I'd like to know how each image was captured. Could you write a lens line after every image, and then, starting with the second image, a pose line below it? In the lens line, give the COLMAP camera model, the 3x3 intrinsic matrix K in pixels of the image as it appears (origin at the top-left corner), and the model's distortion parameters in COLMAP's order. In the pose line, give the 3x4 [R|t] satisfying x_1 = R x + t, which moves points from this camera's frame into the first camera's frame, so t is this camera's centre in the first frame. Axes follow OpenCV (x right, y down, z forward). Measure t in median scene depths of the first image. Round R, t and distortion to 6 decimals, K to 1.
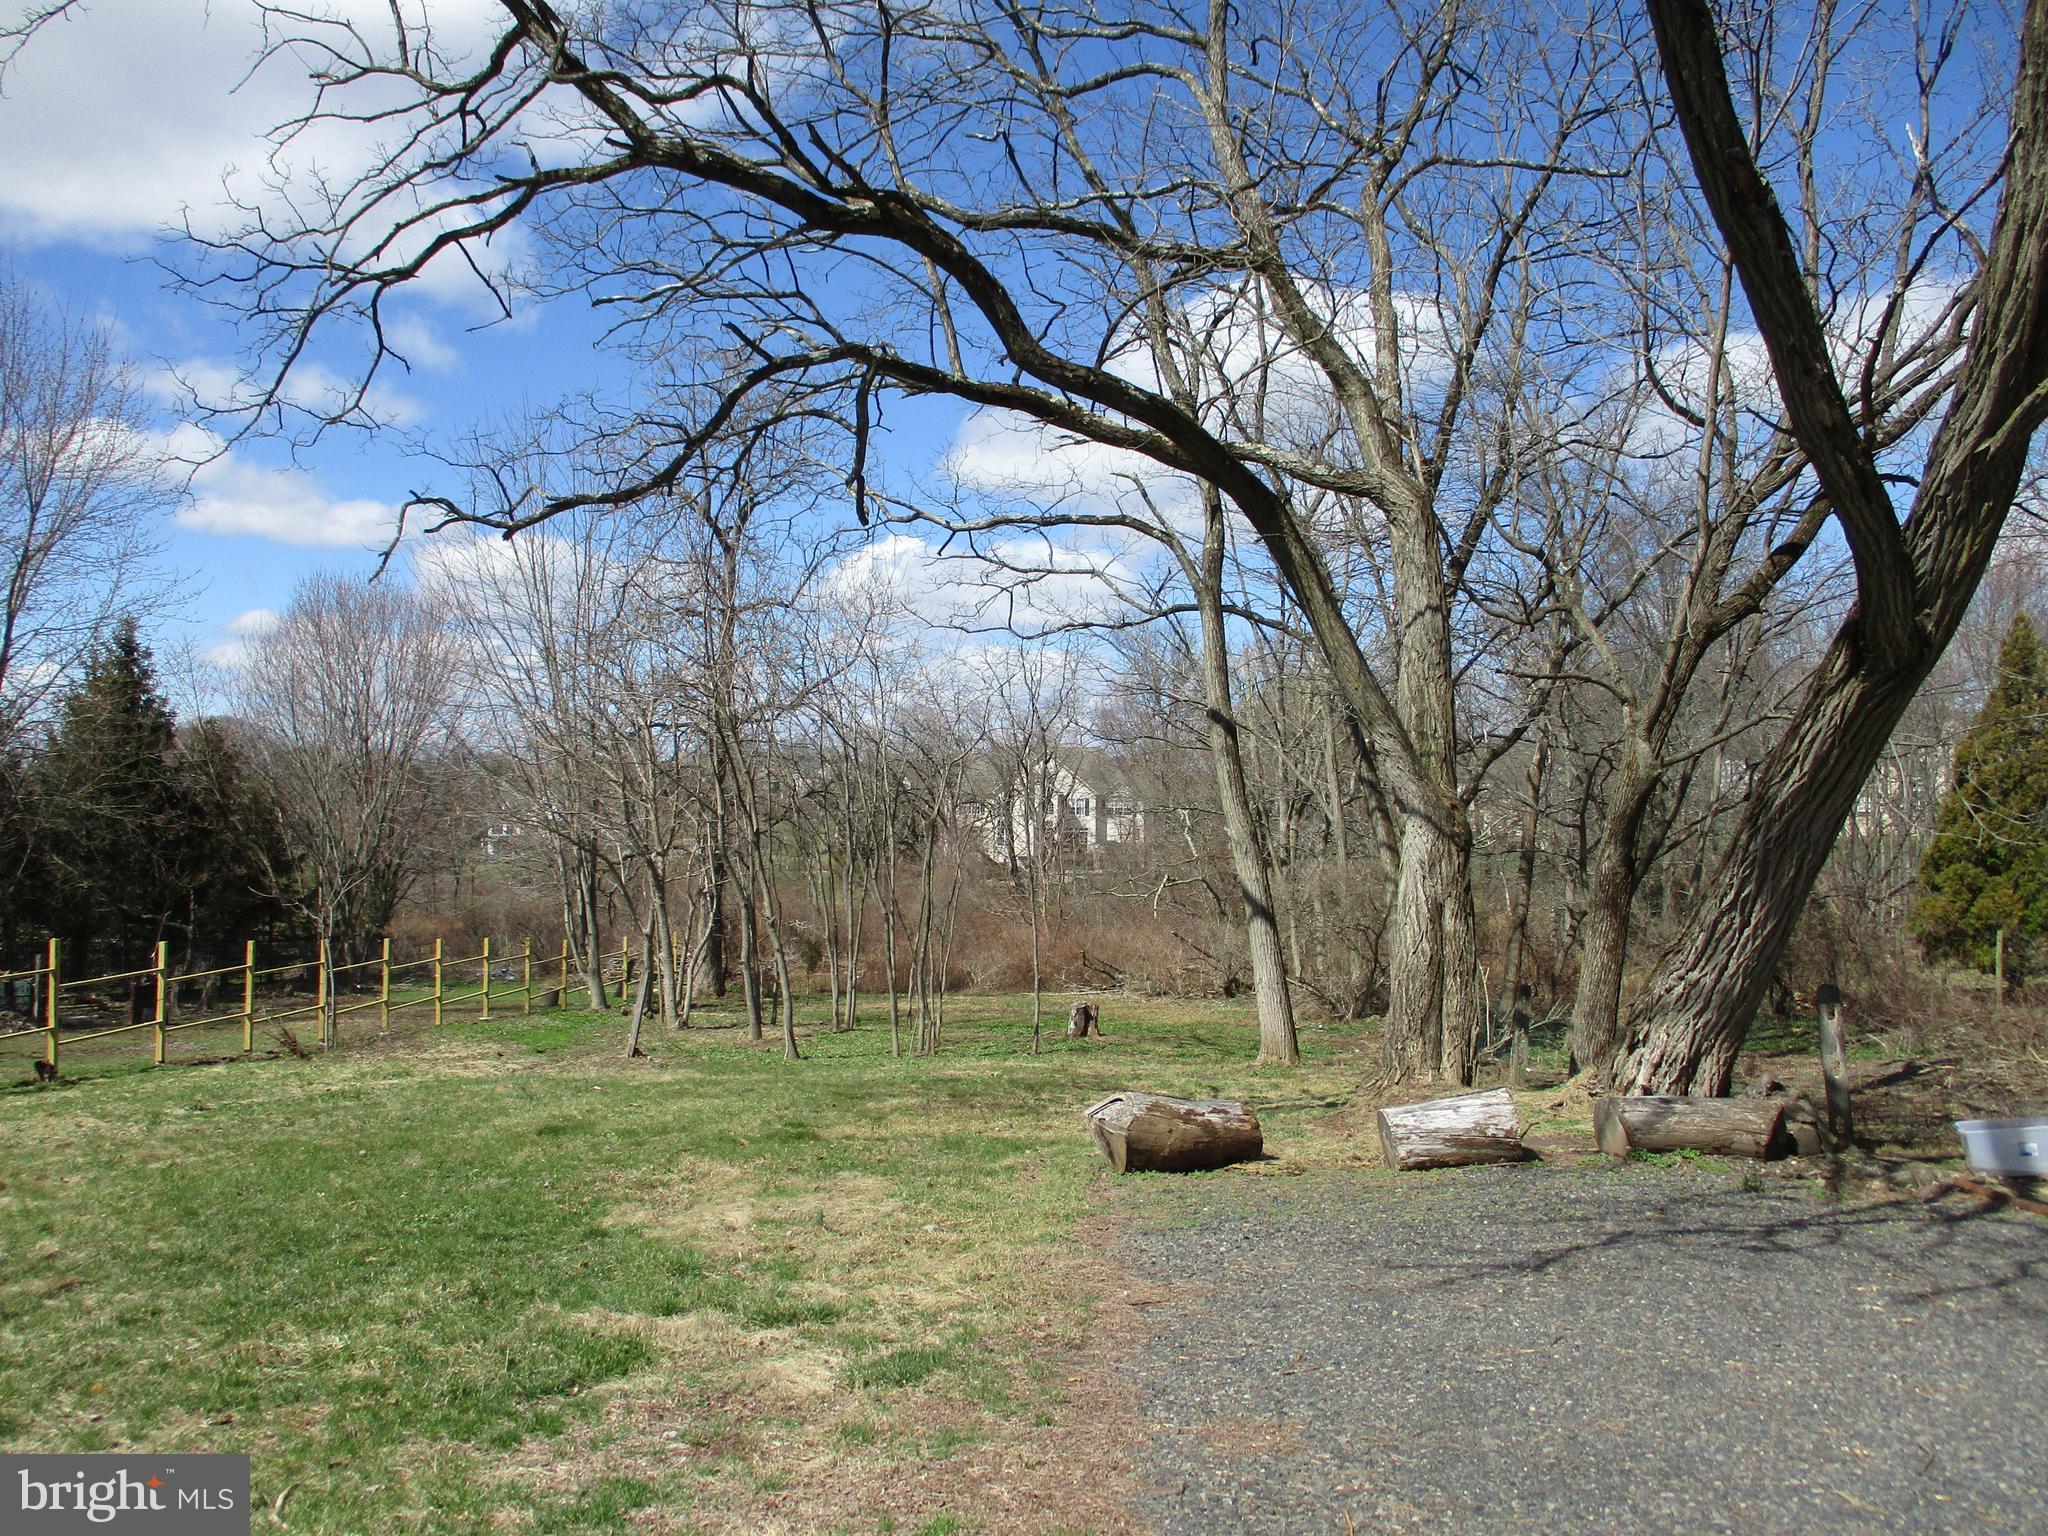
lens RADIAL K [[1705.3, 0, 1016.5], [0, 1705.3, 770.5], [0, 0, 1]] dist [-0.035490, 0.012513]
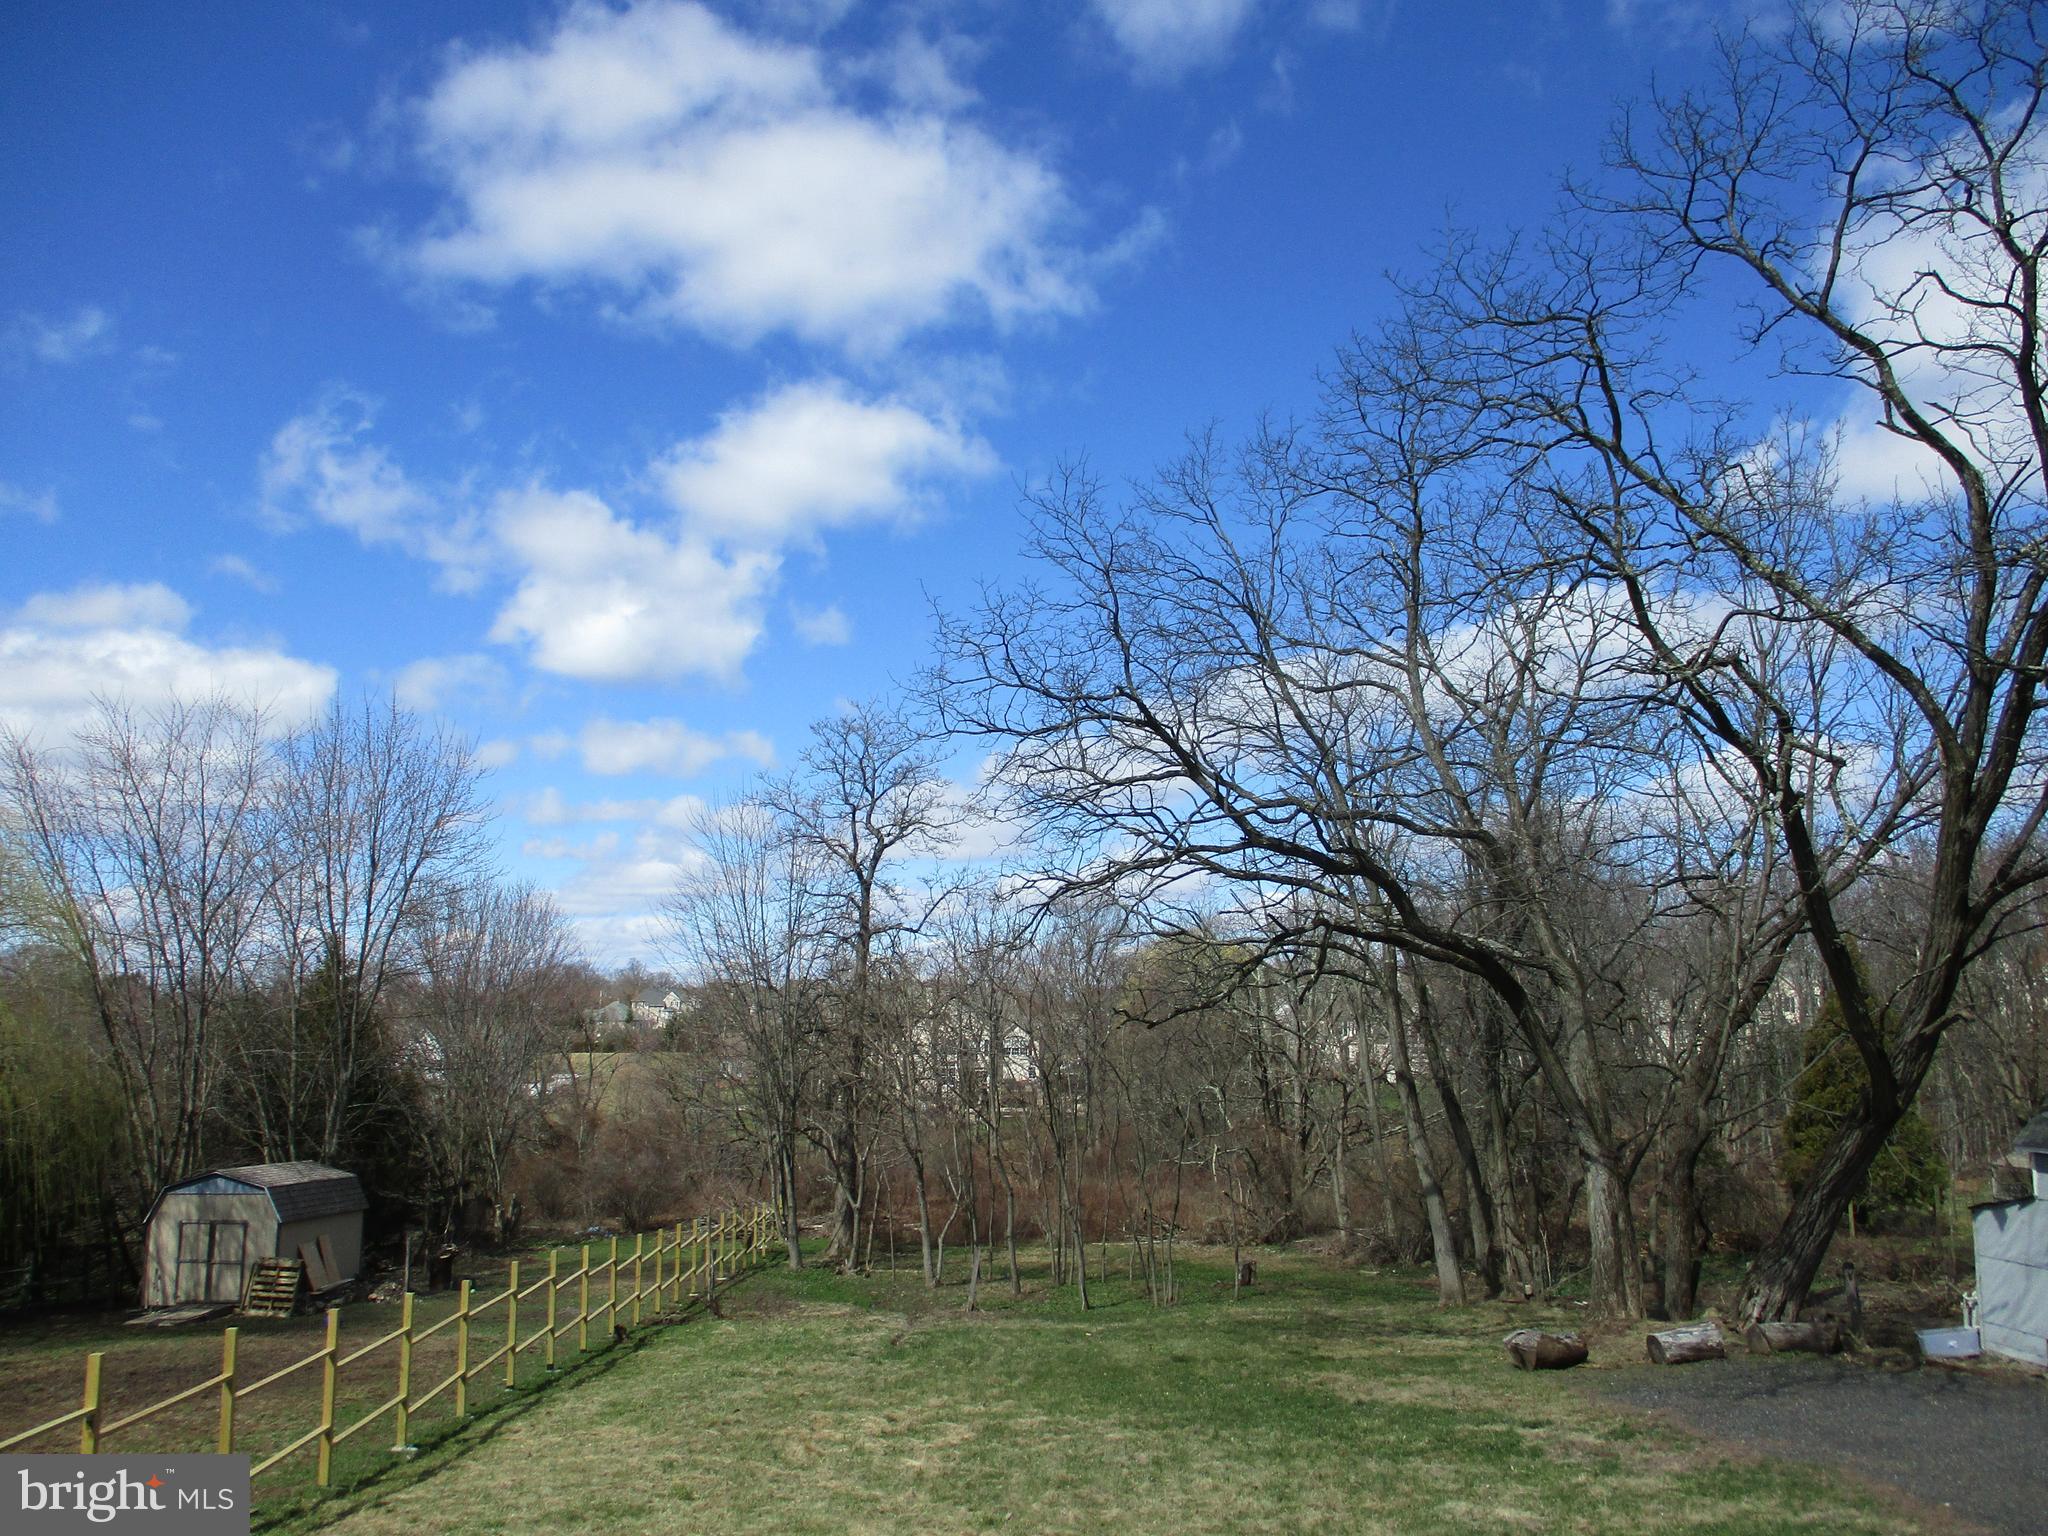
lens RADIAL K [[1705.3, 0, 1029.3], [0, 1705.3, 765.4], [0, 0, 1]] dist [-0.035490, 0.012513]
pose [[0.993536, 0.009095, 0.113152, -0.681052], [0.005610, 0.991634, -0.128962, -0.195042], [-0.113379, 0.128763, 0.985173, -0.890050]]
